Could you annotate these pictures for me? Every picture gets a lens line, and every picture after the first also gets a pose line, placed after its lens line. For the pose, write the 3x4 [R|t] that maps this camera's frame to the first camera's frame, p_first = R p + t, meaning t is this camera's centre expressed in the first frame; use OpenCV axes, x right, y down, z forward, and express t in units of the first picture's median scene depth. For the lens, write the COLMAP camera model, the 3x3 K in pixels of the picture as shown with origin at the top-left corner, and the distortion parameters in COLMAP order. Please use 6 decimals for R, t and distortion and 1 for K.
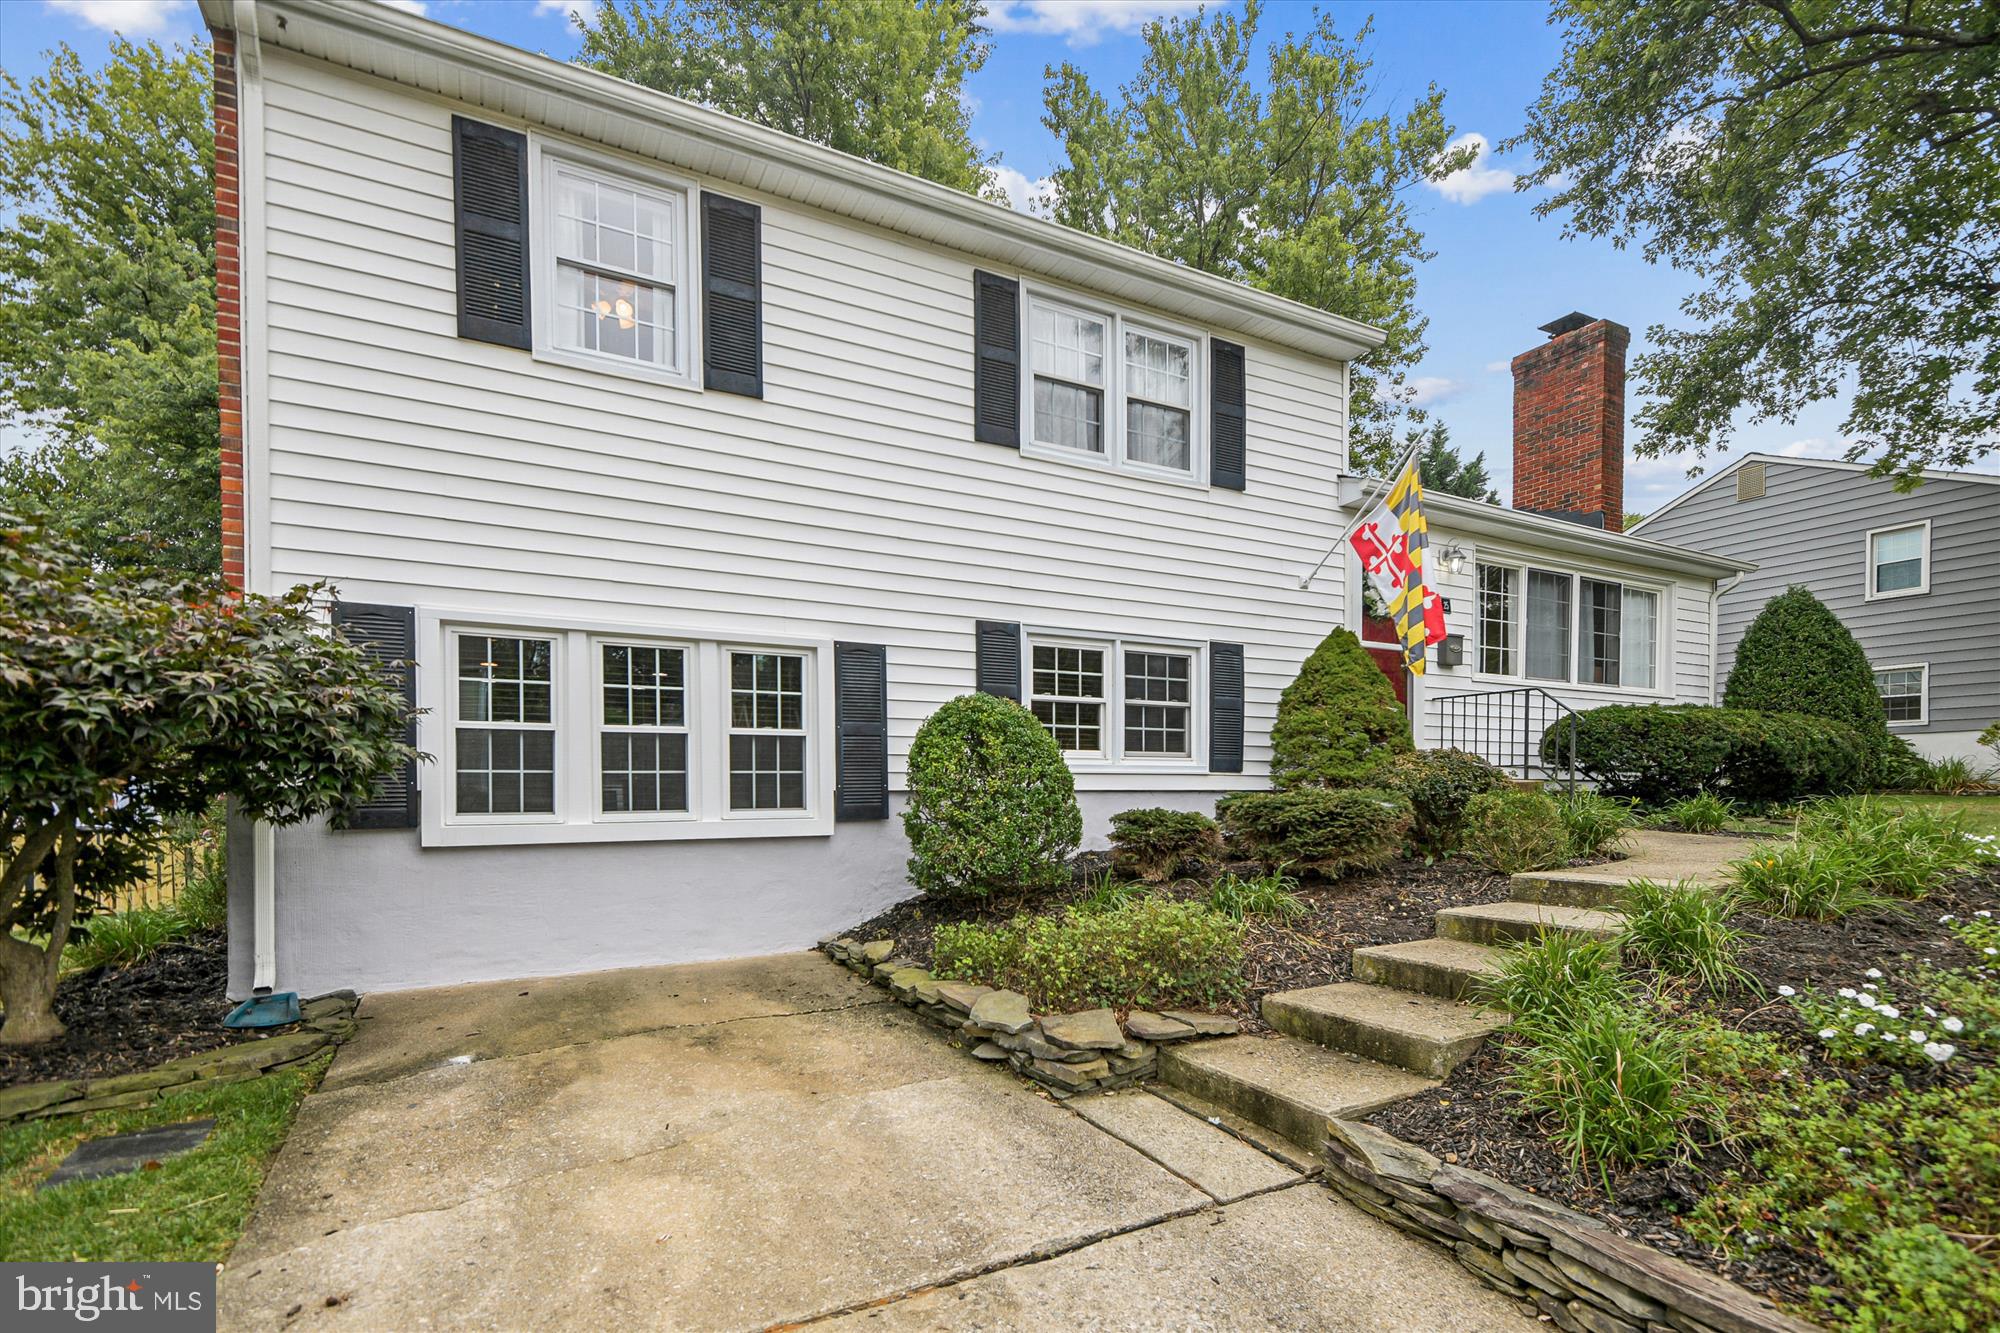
lens RADIAL K [[985.4, 0, 1011.5], [0, 985.4, 791.1], [0, 0, 1]] dist [0.012562, -0.006554]
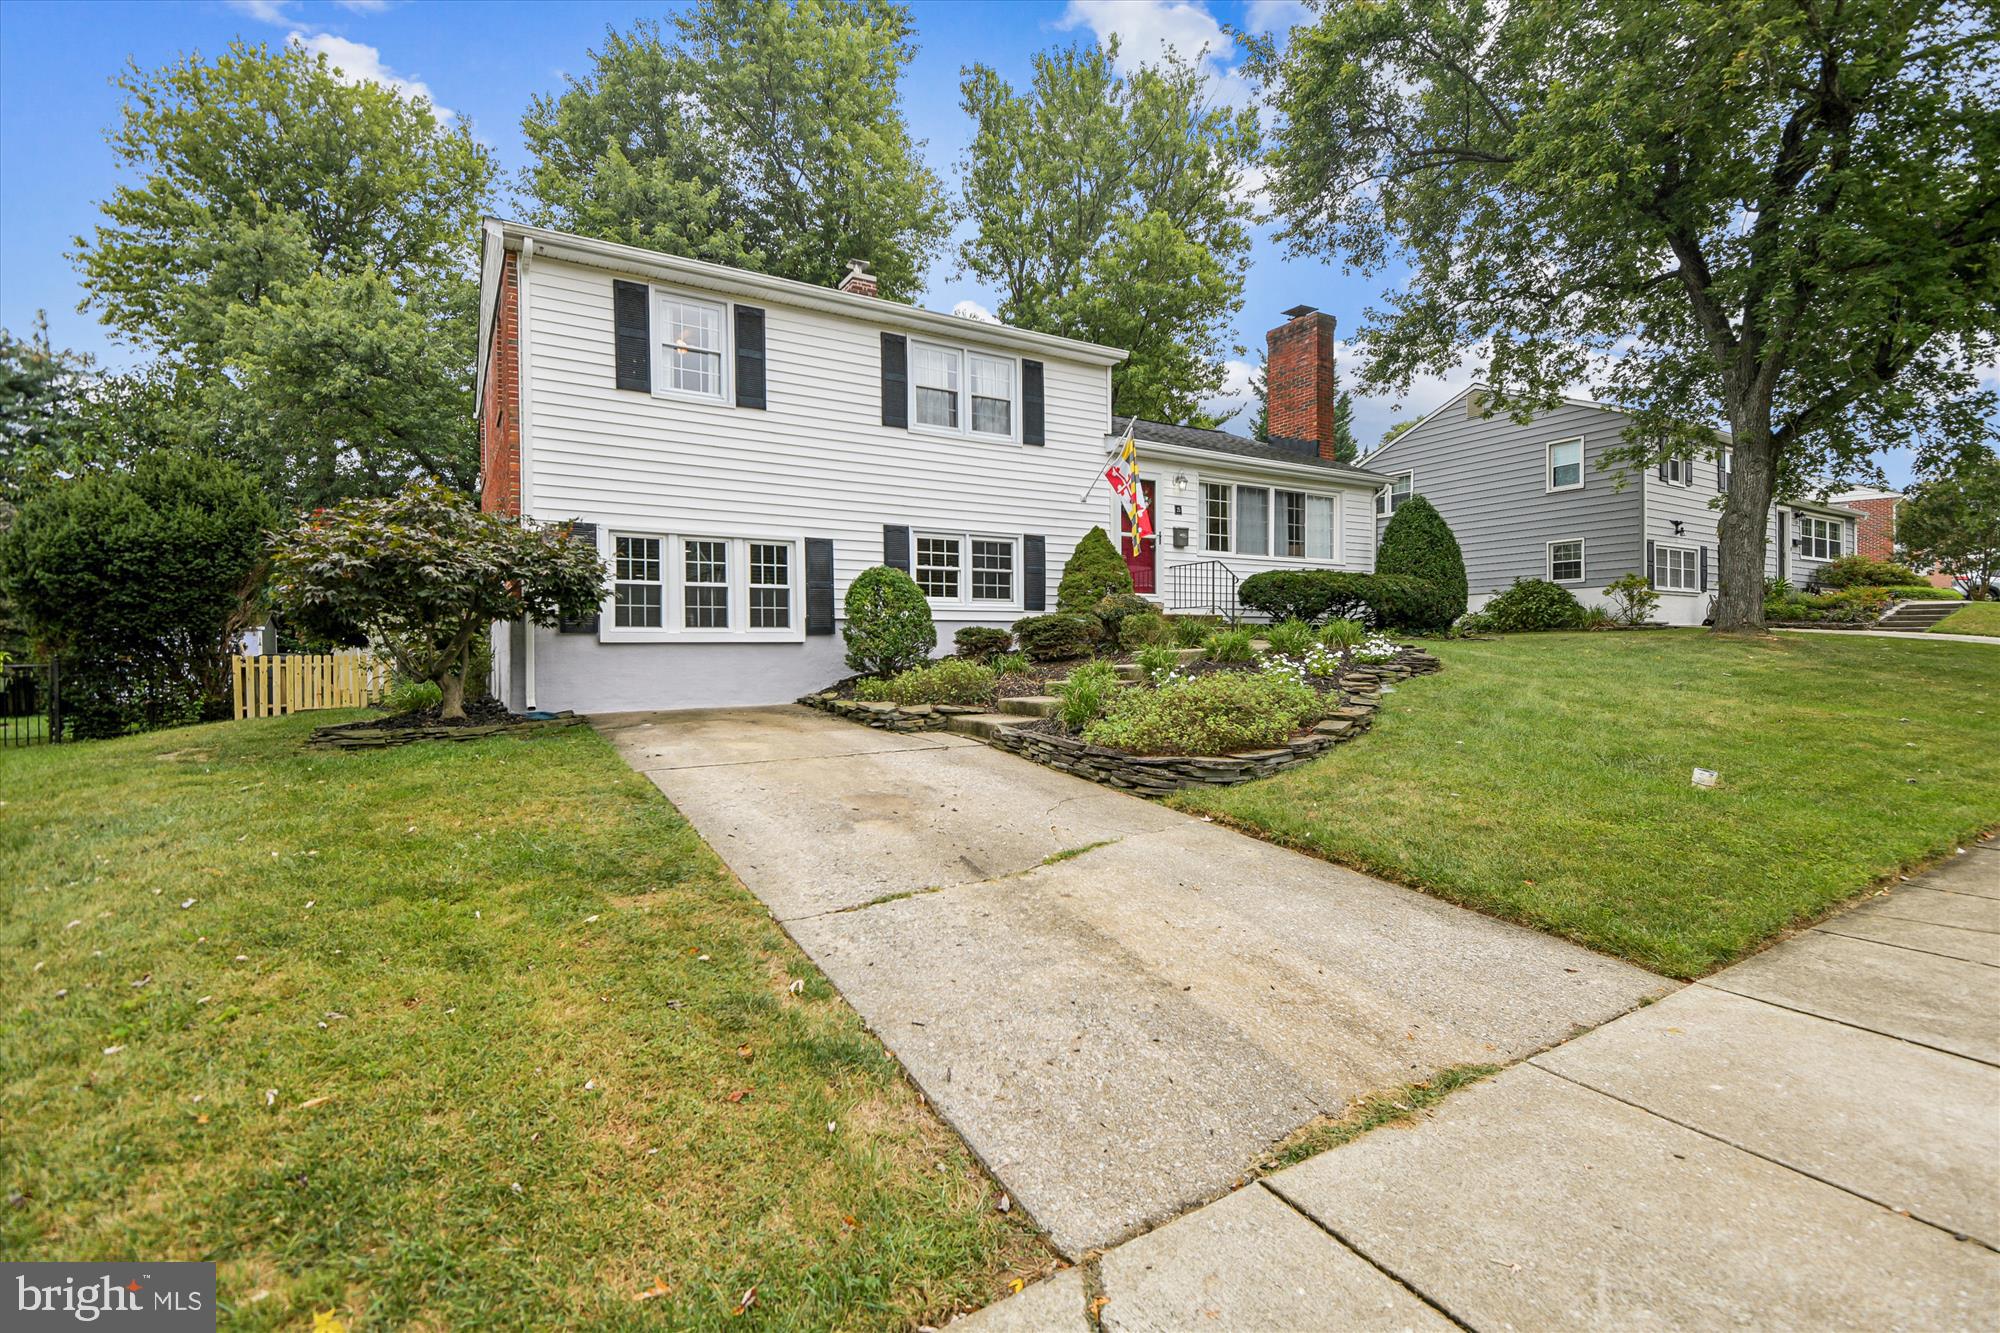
lens RADIAL K [[932.3, 0, 996.0], [0, 932.3, 635.5], [0, 0, 1]] dist [0.031323, -0.011296]
pose [[0.999244, -0.006319, 0.038369, 0.089496], [0.006920, 0.999855, -0.015554, 0.049895], [-0.038265, 0.015808, 0.999143, -0.619360]]
